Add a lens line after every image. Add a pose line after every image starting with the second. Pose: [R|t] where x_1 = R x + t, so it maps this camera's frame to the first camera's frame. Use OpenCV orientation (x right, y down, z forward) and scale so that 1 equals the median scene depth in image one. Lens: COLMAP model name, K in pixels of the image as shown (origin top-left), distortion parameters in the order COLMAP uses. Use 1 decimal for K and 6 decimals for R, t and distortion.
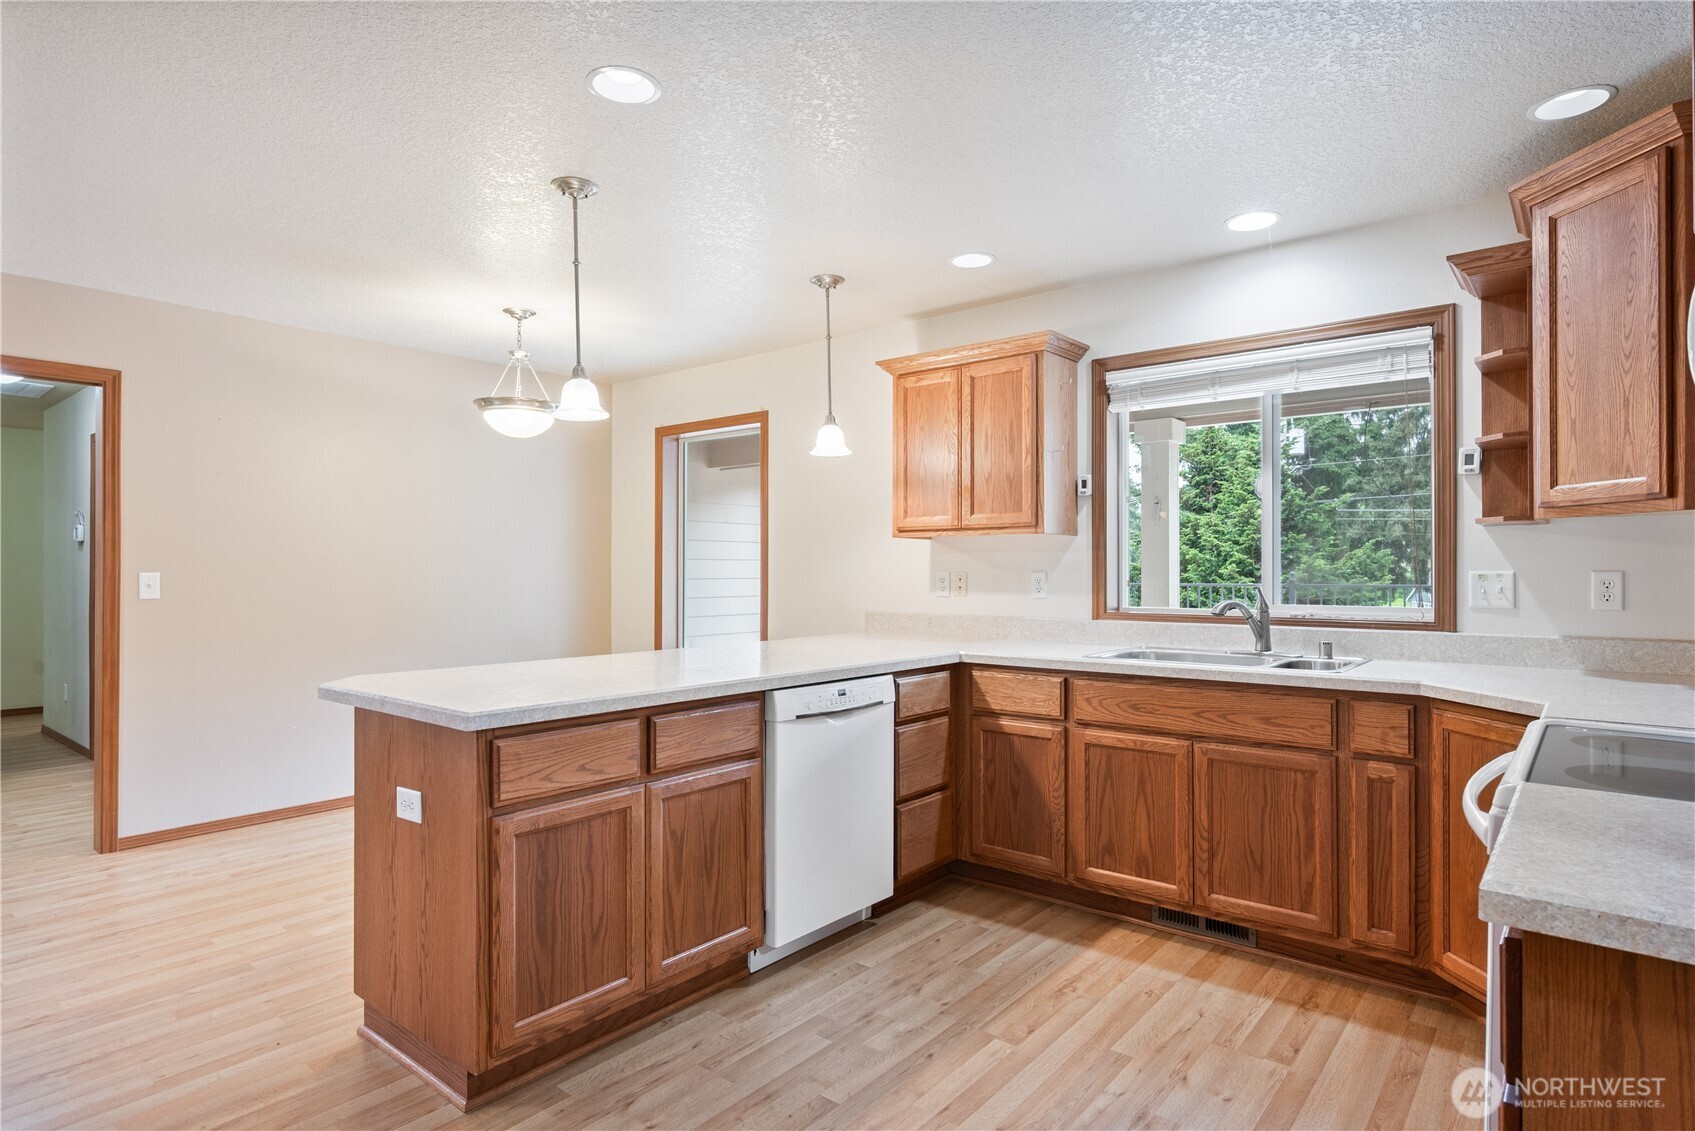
lens RADIAL K [[903.5, 0, 849.4], [0, 903.5, 566.5], [0, 0, 1]] dist [-0.005686, -0.000631]
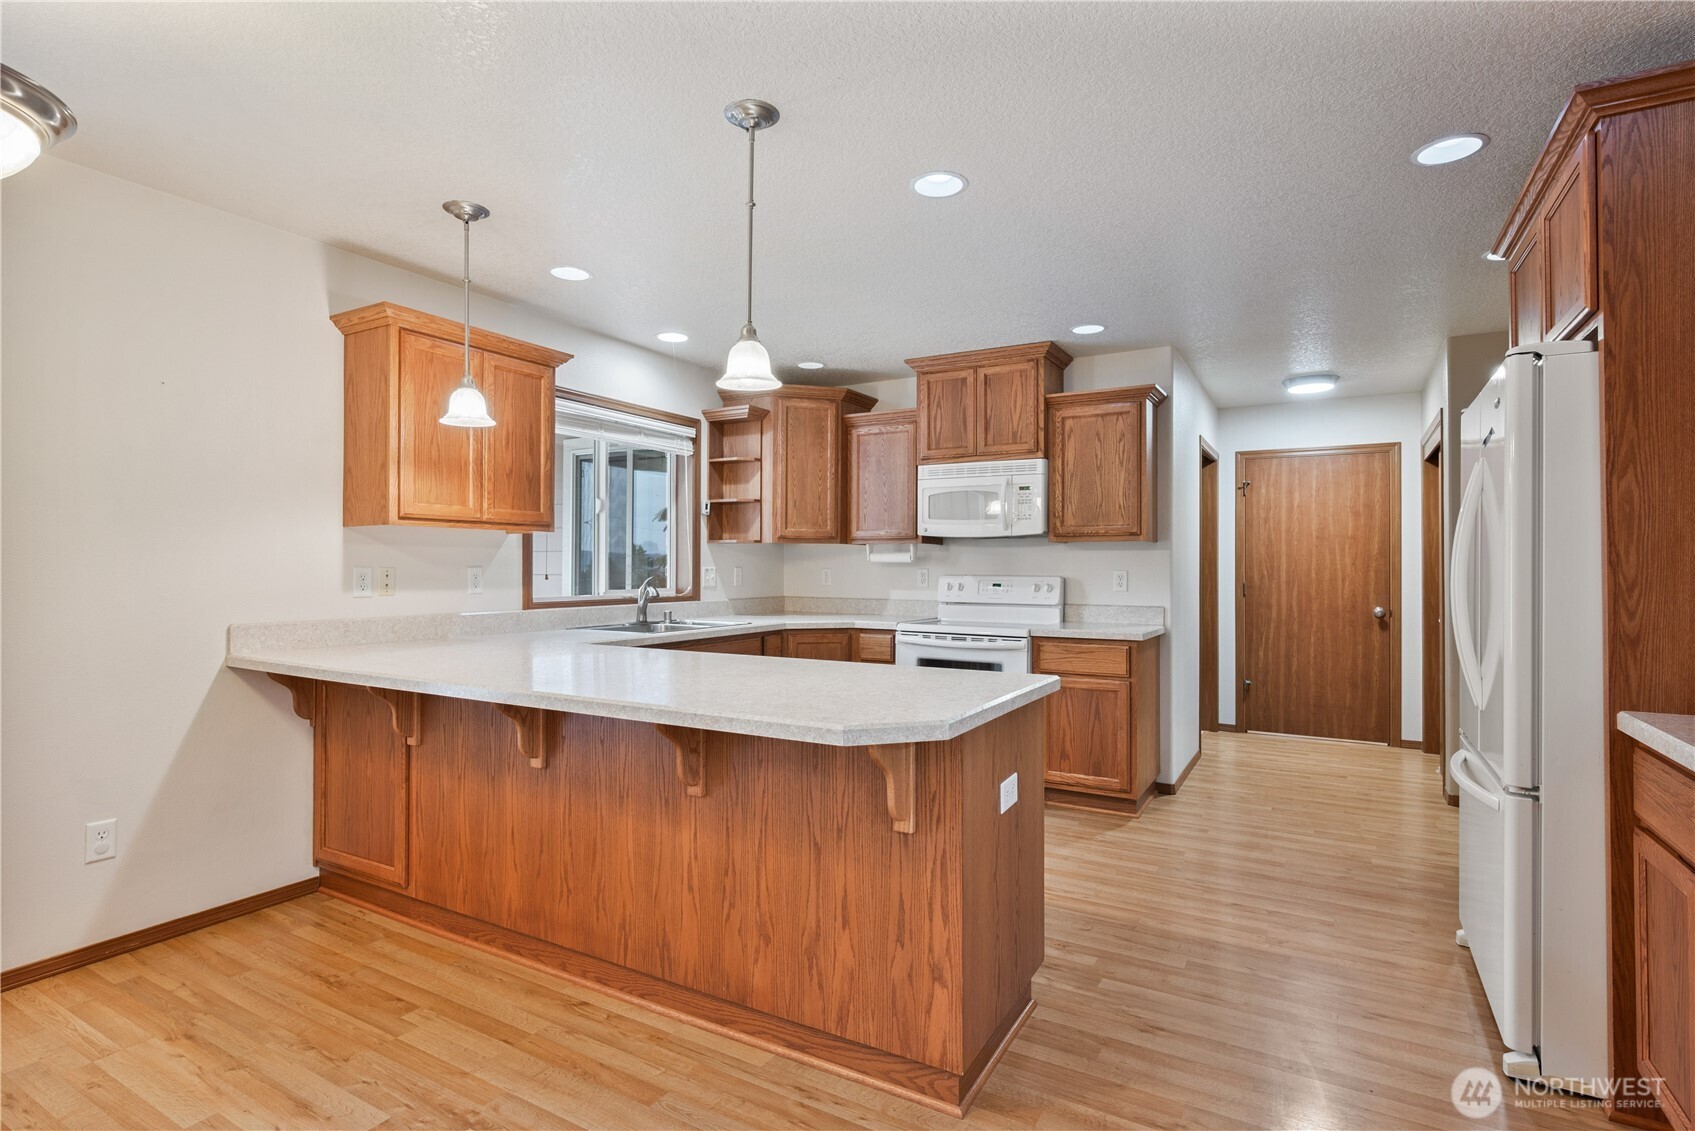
lens RADIAL K [[828.6, 0, 840.4], [0, 828.6, 559.1], [0, 0, 1]] dist [-0.001702, -0.000459]
pose [[-0.138230, 0.012882, 0.990316, -0.845424], [-0.008787, 0.999860, -0.014233, 0.006717], [-0.990361, -0.010670, -0.138098, 0.801827]]
